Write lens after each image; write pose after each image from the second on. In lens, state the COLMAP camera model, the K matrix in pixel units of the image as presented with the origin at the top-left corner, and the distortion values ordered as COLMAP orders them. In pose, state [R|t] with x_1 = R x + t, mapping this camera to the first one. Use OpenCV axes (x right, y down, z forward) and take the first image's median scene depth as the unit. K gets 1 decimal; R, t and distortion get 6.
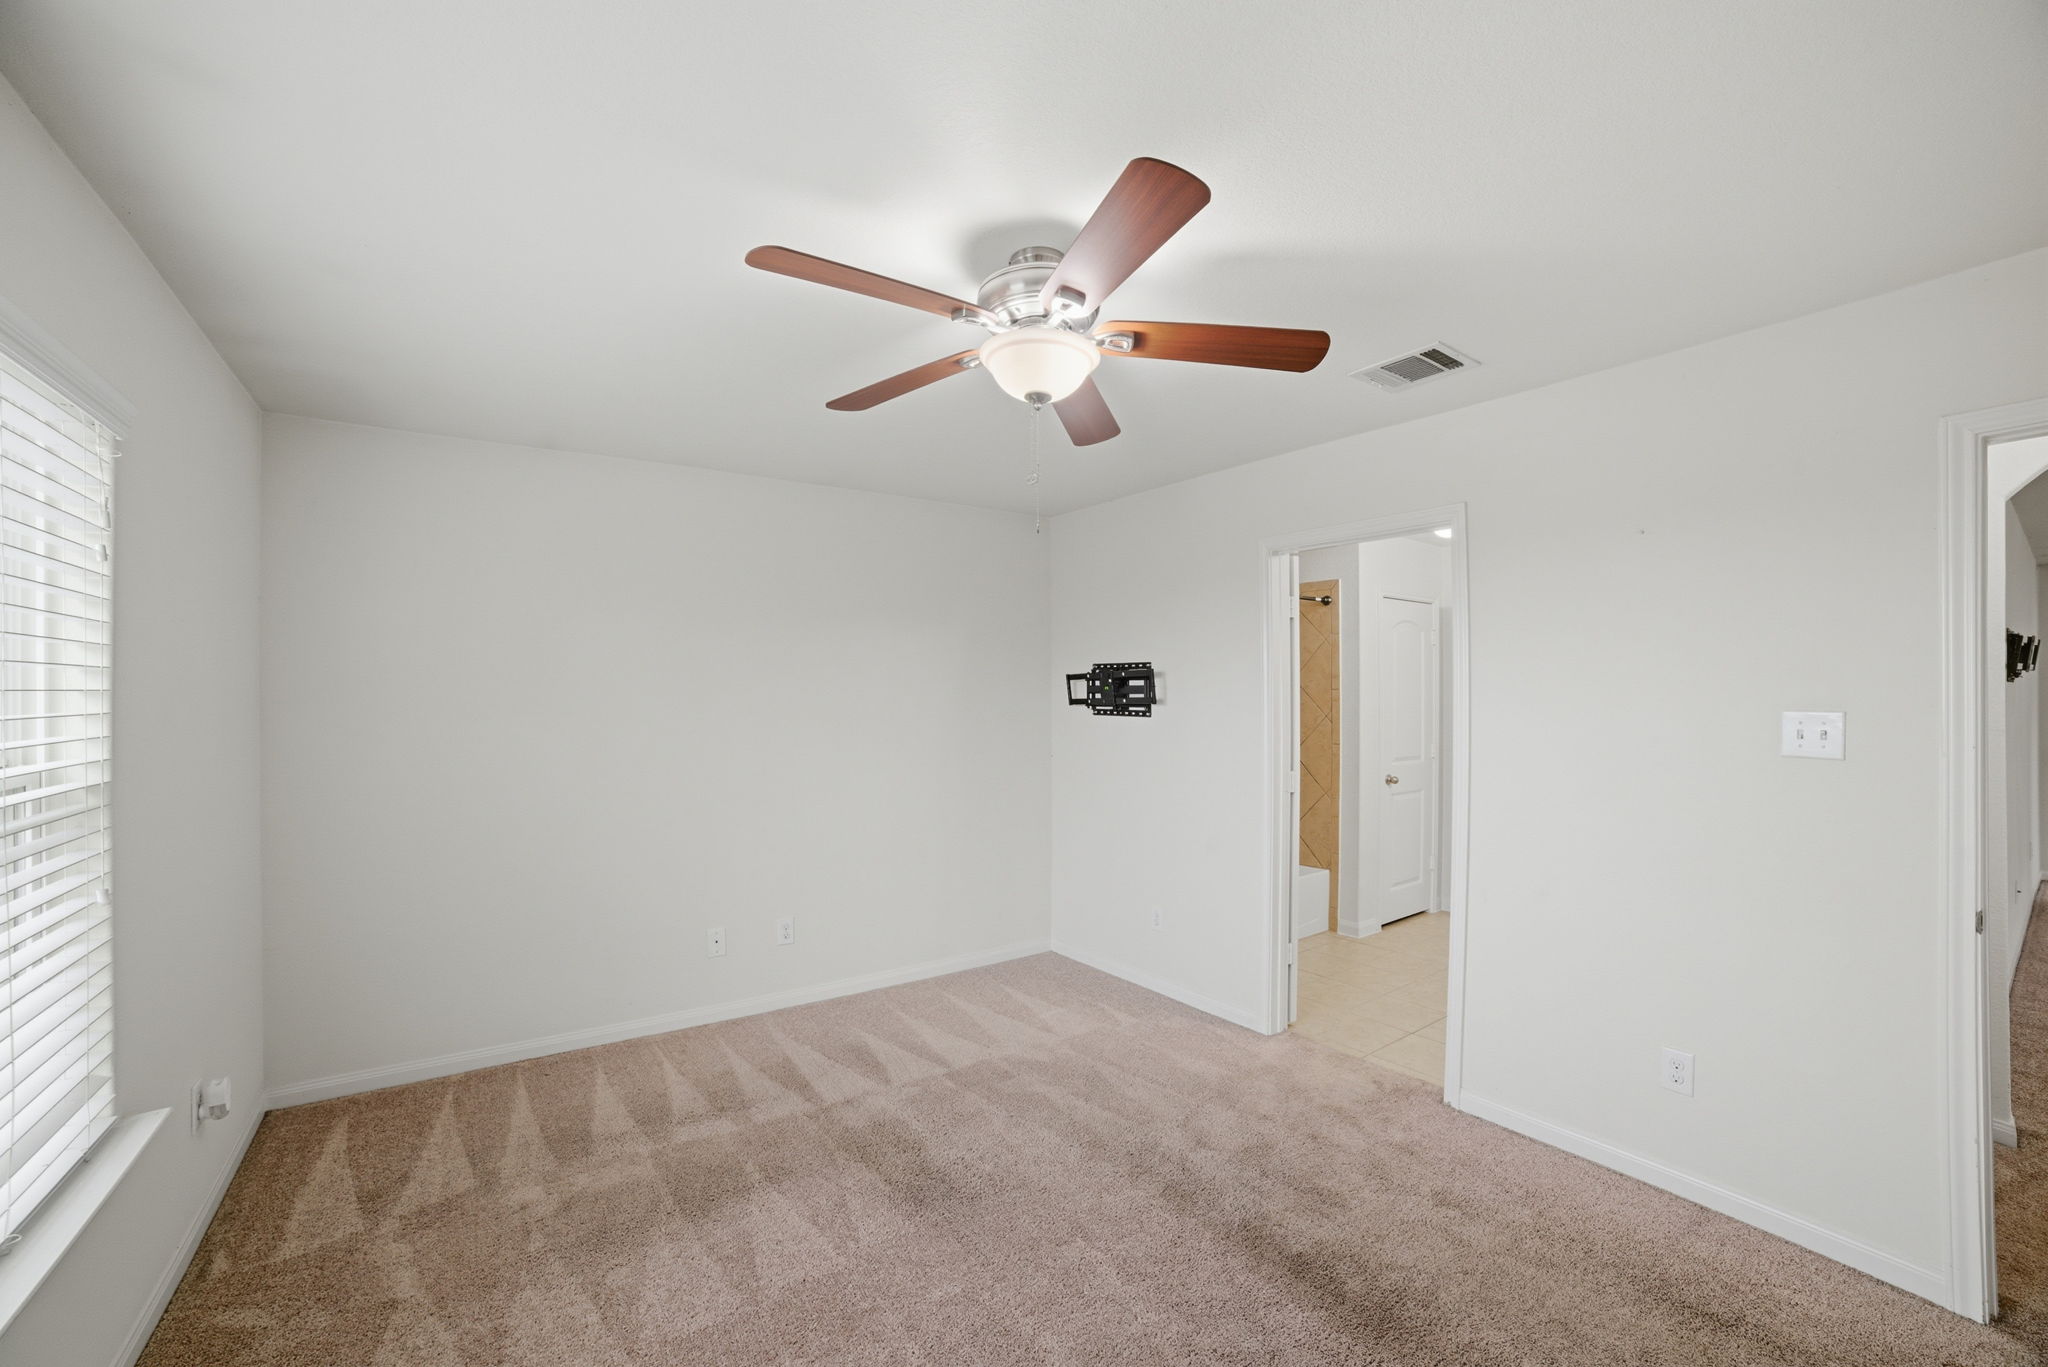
lens RADIAL K [[835.7, 0, 1024.3], [0, 835.7, 689.7], [0, 0, 1]] dist [-0.104366, 0.035478]
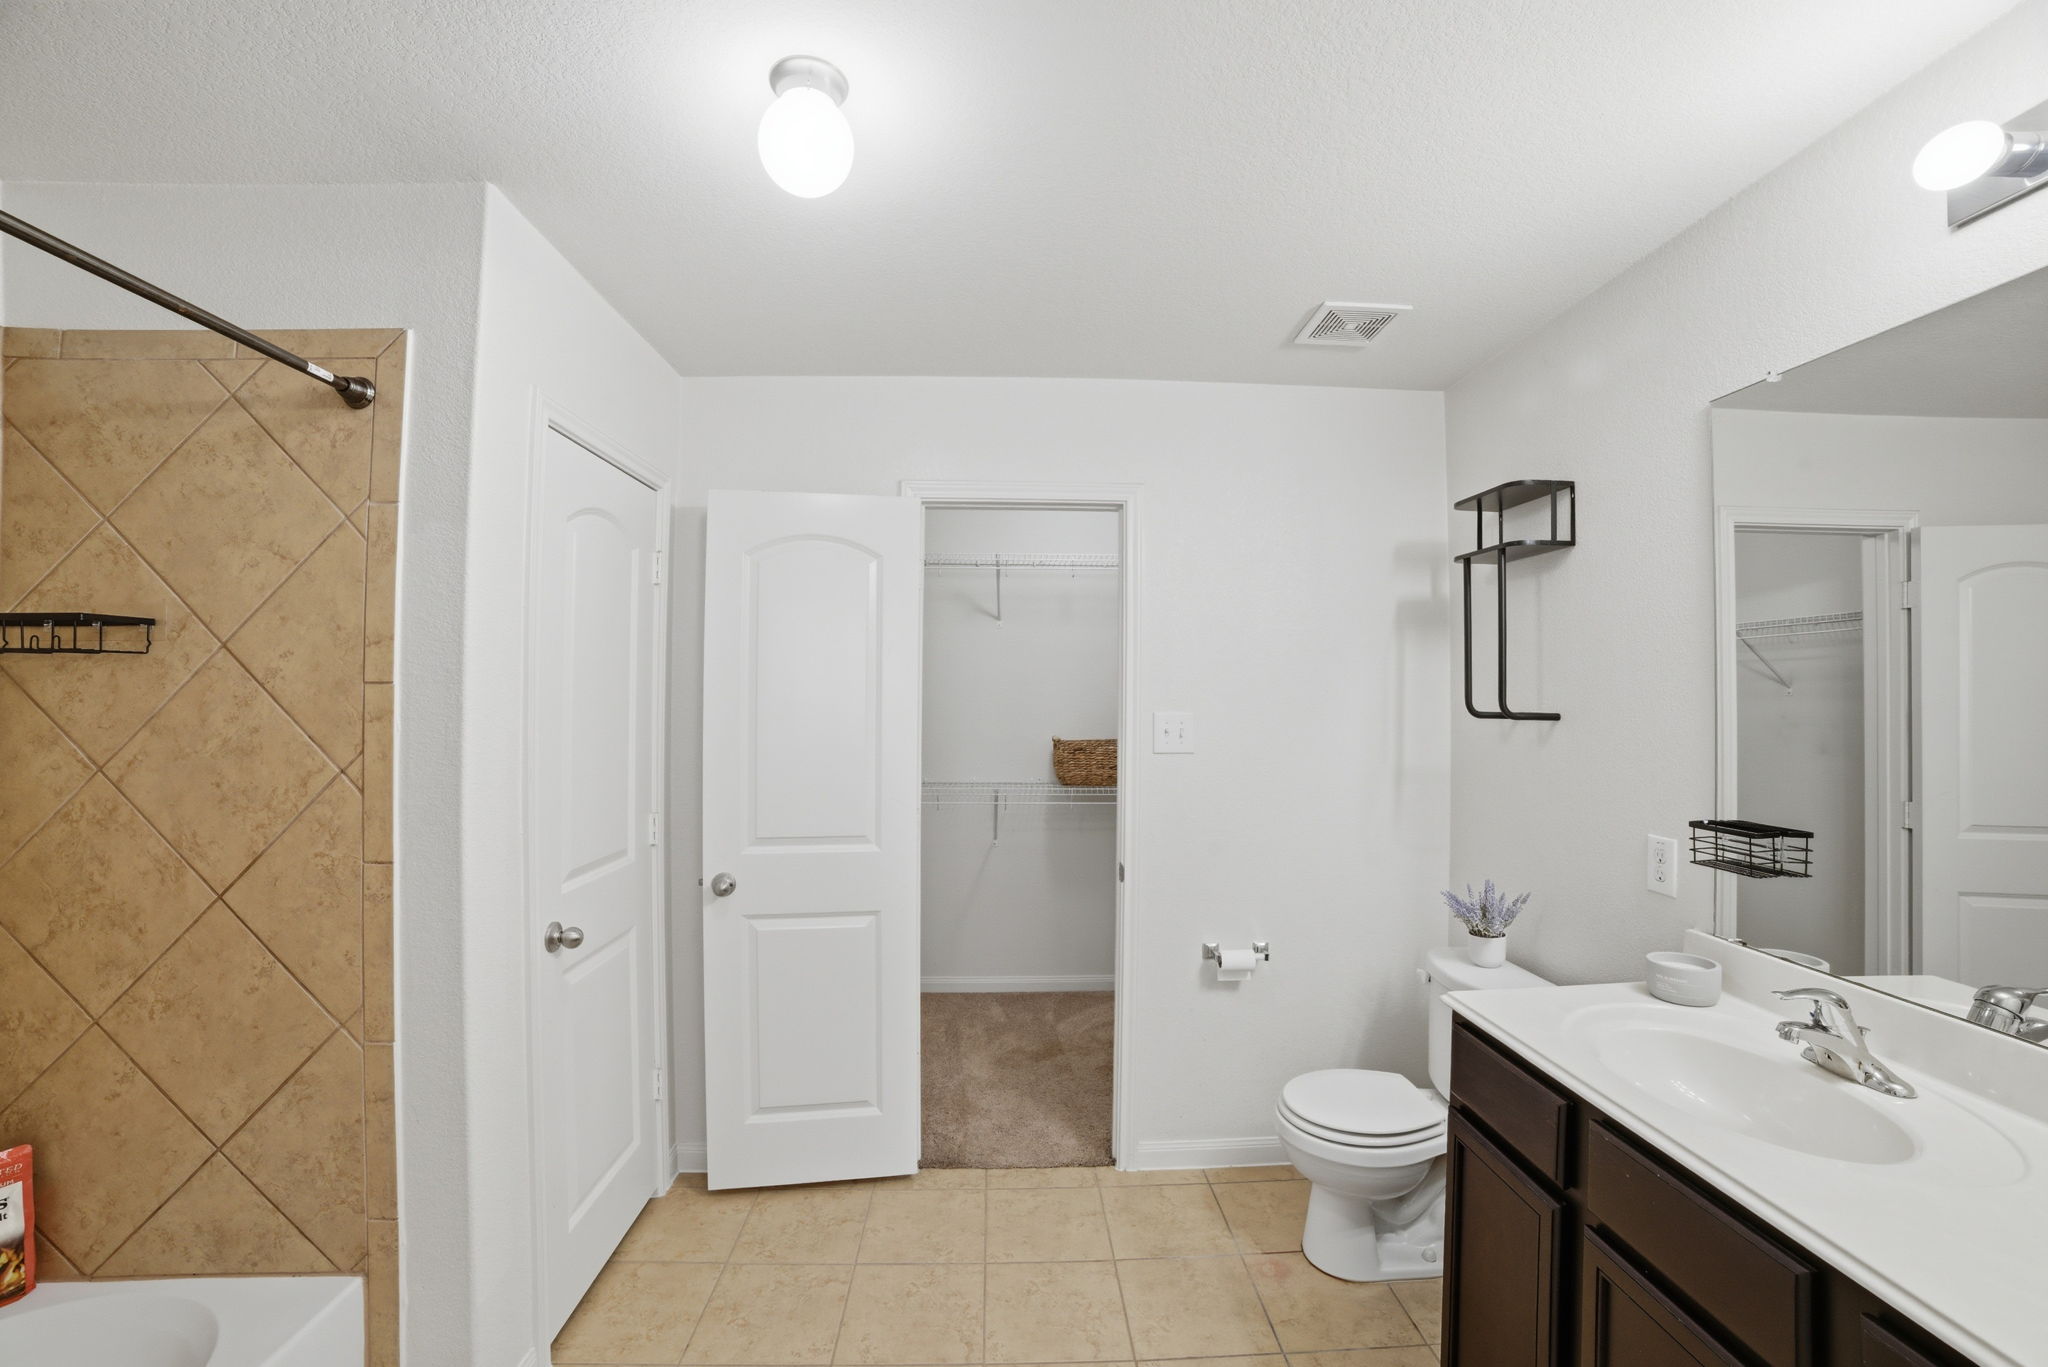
lens RADIAL K [[840.5, 0, 1020.9], [0, 840.5, 679.9], [0, 0, 1]] dist [-0.105505, 0.035759]
pose [[0.559721, 0.016376, 0.828519, 0.265831], [-0.008344, 0.999865, -0.014127, 0.000739], [-0.828639, 0.000994, 0.559782, 0.635258]]
